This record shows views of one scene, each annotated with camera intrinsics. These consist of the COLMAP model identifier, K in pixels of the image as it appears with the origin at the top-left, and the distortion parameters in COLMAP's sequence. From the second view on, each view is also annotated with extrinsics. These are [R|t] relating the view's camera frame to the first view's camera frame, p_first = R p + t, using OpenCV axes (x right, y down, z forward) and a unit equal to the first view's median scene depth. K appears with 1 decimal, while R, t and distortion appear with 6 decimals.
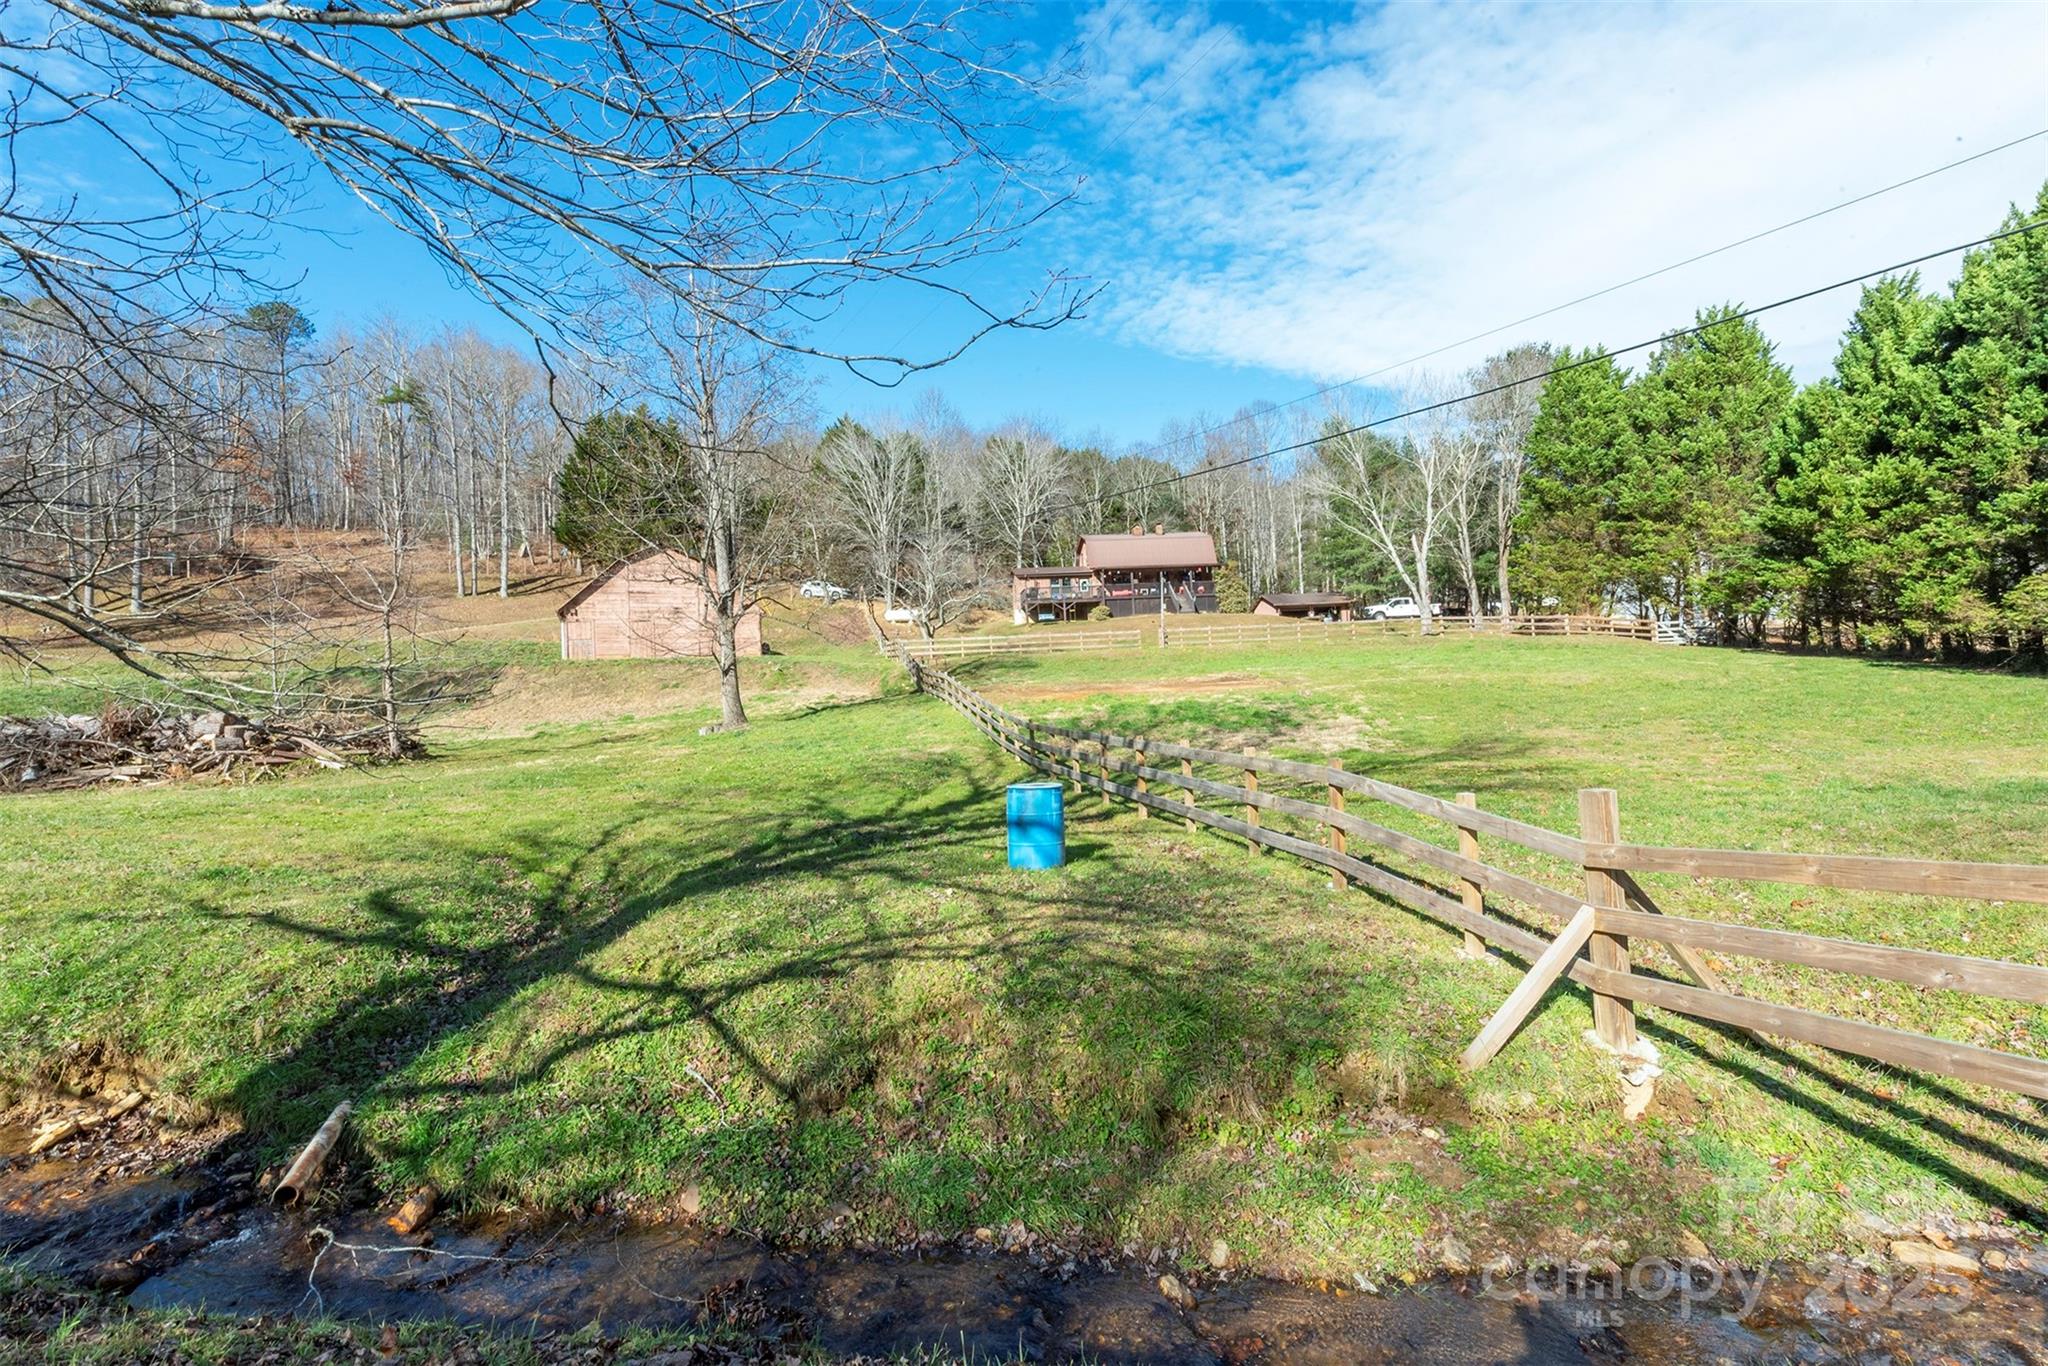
lens RADIAL K [[922.9, 0, 1022.9], [0, 922.9, 684.5], [0, 0, 1]] dist [-0.001158, -0.000191]
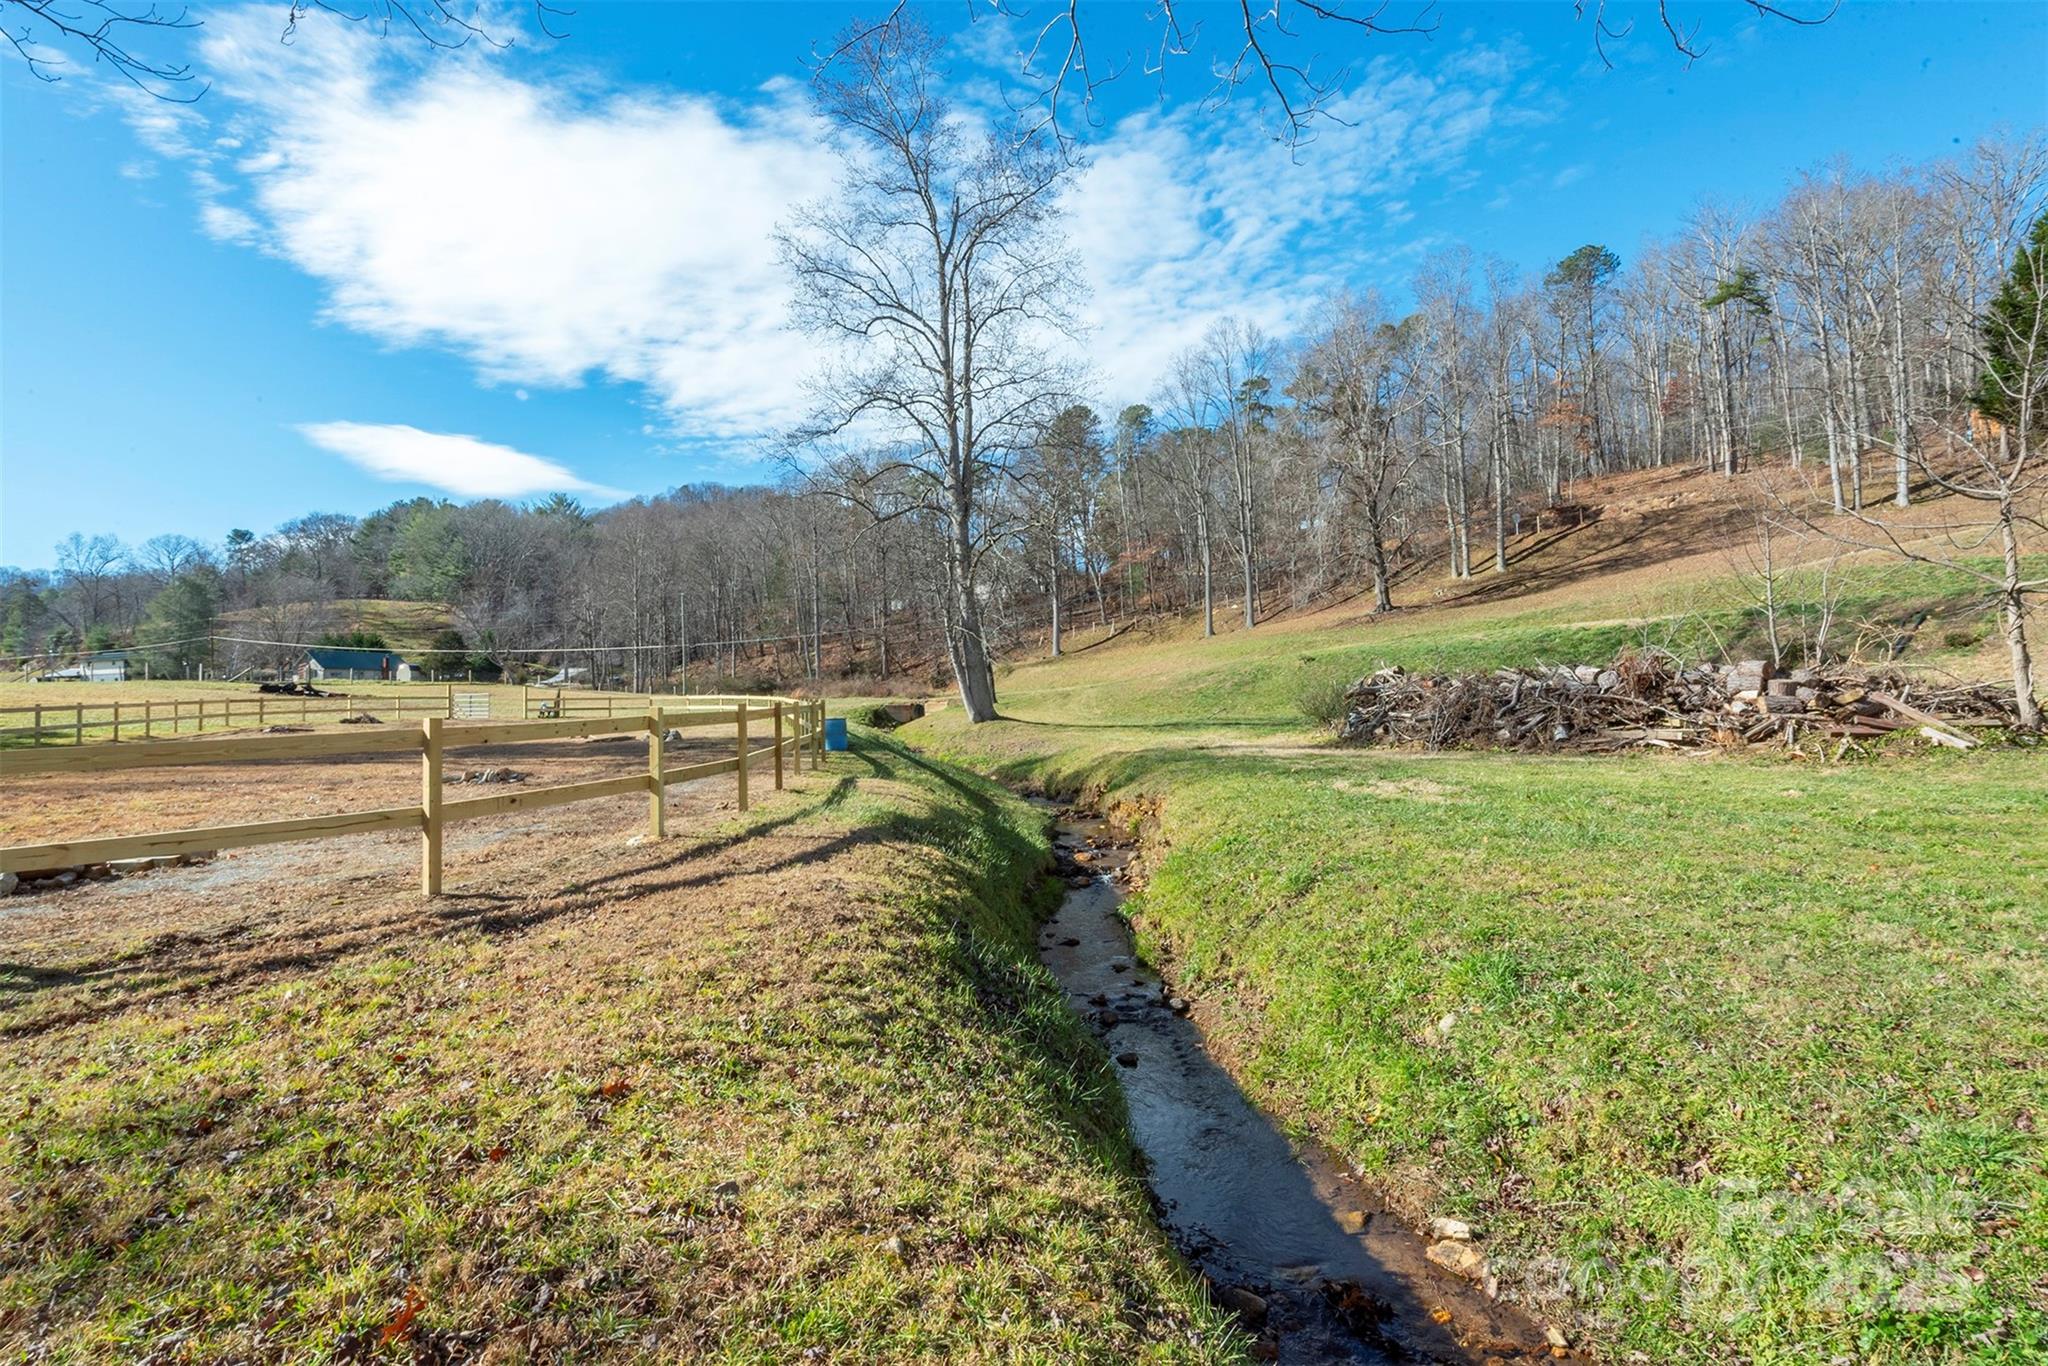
lens RADIAL K [[1007.2, 0, 1026.0], [0, 1007.2, 672.5], [0, 0, 1]] dist [0.001228, 0.000143]
pose [[0.387514, 0.001390, -0.921863, -0.352350], [0.033982, 0.999298, 0.015791, 0.006313], [0.921237, -0.037446, 0.387195, 0.139526]]
